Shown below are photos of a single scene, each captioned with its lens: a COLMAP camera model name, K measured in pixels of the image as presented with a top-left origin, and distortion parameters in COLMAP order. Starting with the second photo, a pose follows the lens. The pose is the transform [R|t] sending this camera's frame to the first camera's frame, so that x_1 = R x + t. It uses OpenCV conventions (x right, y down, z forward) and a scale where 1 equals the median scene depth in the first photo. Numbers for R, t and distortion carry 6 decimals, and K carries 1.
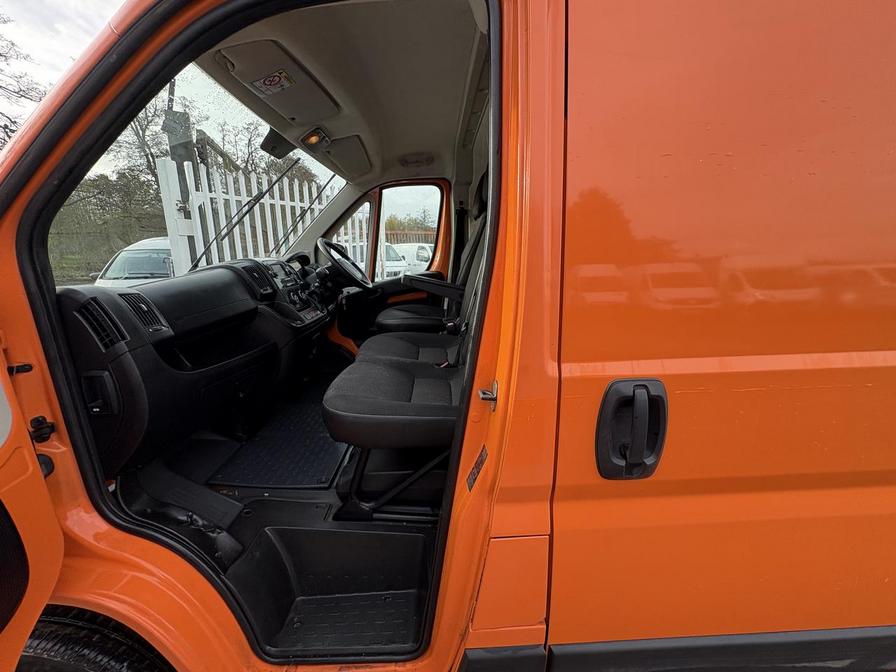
lens RADIAL K [[358.3, 0, 446.3], [0, 358.3, 335.7], [0, 0, 1]] dist [0.002621, 0.000339]
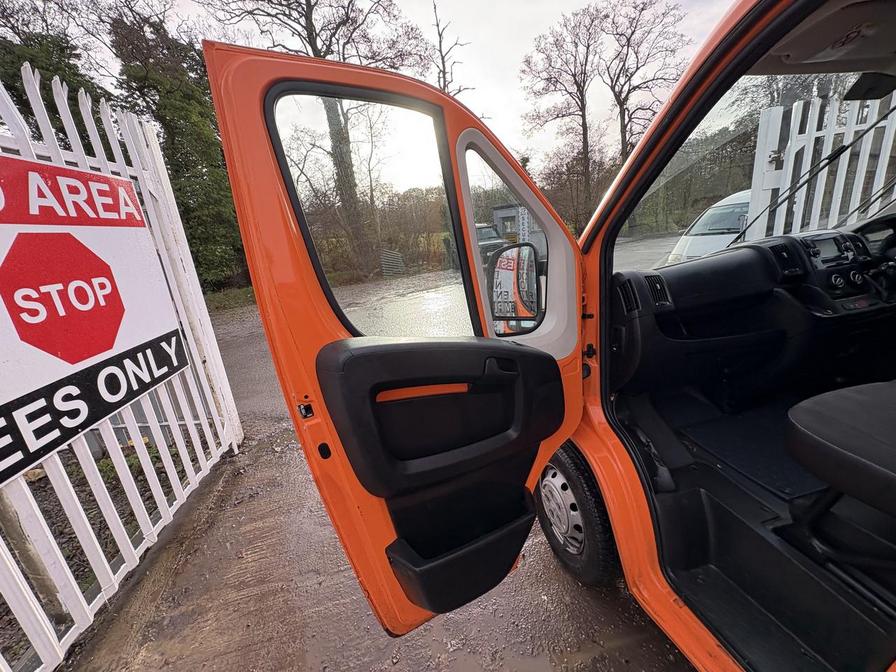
lens RADIAL K [[358.3, 0, 448.5], [0, 358.3, 335.2], [0, 0, 1]] dist [0.002621, 0.000339]
pose [[0.226906, 0.248640, -0.941643, 0.204261], [-0.120125, 0.966625, 0.226290, -0.074146], [0.966480, 0.061768, 0.249200, -0.067267]]
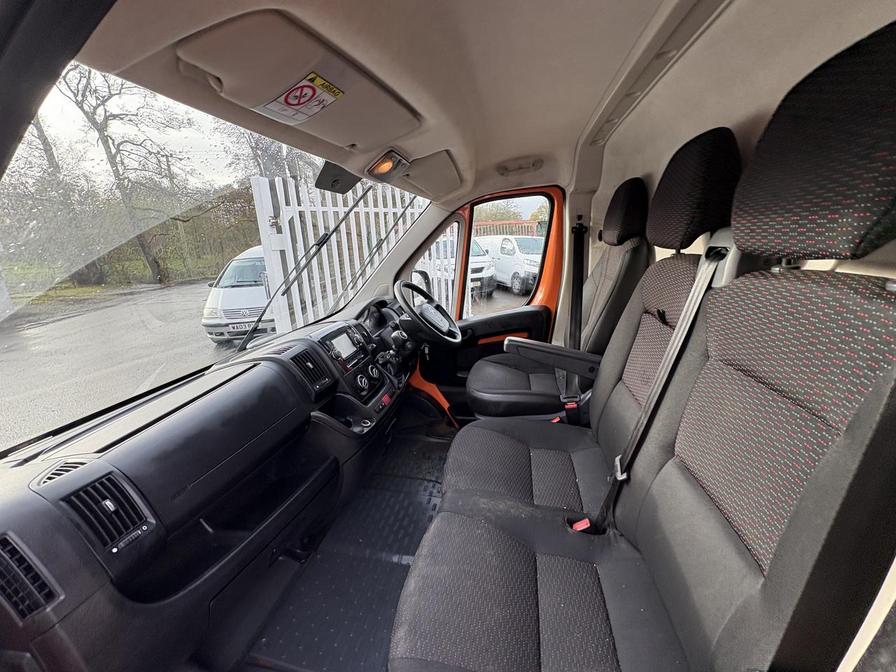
lens RADIAL K [[358.3, 0, 448.0], [0, 358.3, 333.7], [0, 0, 1]] dist [0.002621, 0.000339]
pose [[0.975880, 0.012279, -0.217962, -0.100883], [-0.005528, 0.999487, 0.031557, -0.258599], [0.218237, -0.029591, 0.975447, 0.356110]]
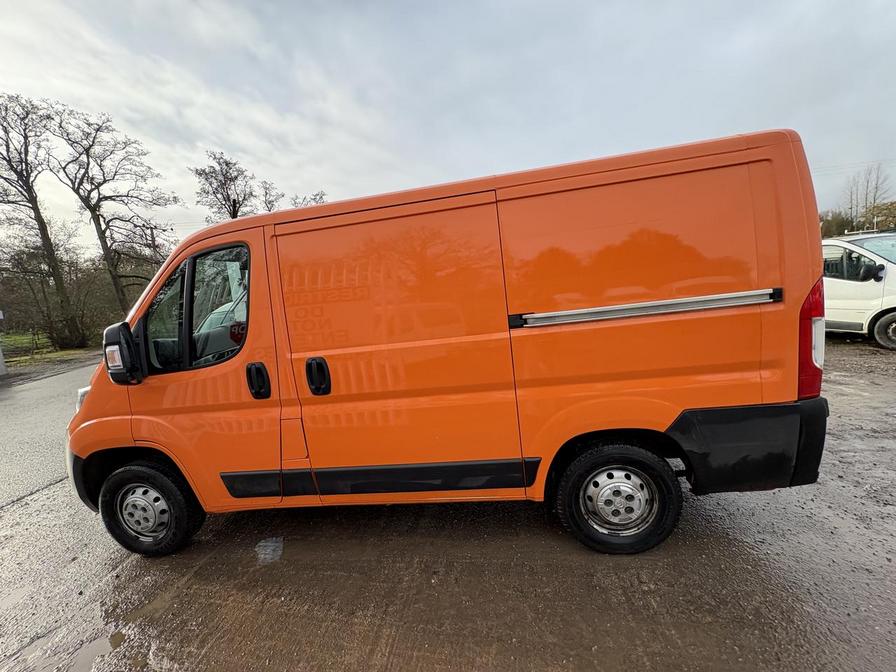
lens RADIAL K [[358.3, 0, 443.5], [0, 358.3, 335.1], [0, 0, 1]] dist [0.002621, 0.000339]
pose [[0.981609, -0.069884, -0.177649, 0.976797], [0.052679, 0.993613, -0.099787, 0.133718], [0.183488, 0.088593, 0.979022, -0.787760]]
